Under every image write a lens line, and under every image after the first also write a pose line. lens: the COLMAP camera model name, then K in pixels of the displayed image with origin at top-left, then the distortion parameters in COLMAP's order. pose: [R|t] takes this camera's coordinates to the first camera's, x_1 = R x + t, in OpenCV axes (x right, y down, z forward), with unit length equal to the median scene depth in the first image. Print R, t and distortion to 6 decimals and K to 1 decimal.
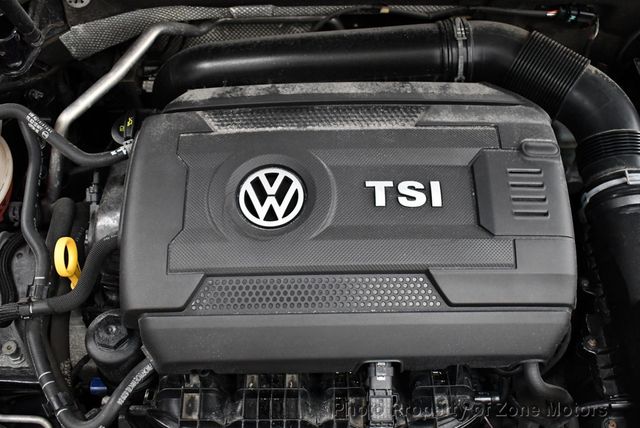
lens RADIAL K [[640.4, 0, 320.0], [0, 640.4, 214.0], [0, 0, 1]] dist [-0.097372, 0.008677]
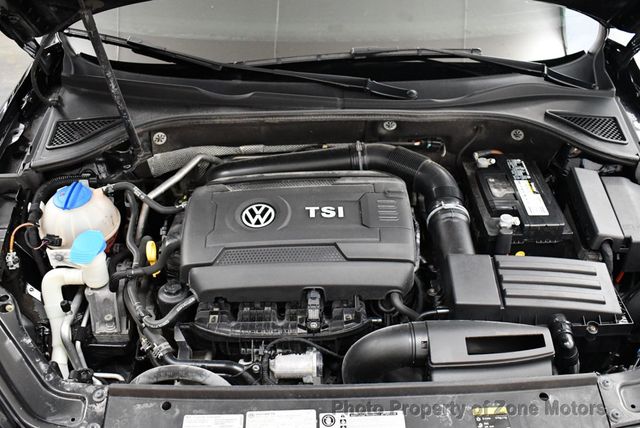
lens RADIAL K [[640.4, 0, 320.0], [0, 640.4, 214.0], [0, 0, 1]] dist [-0.097372, 0.008677]
pose [[0.999604, -0.025146, -0.012653, 0.136481], [0.019099, 0.936036, -0.351386, 0.647659], [0.020680, 0.351005, 0.936145, -0.834188]]
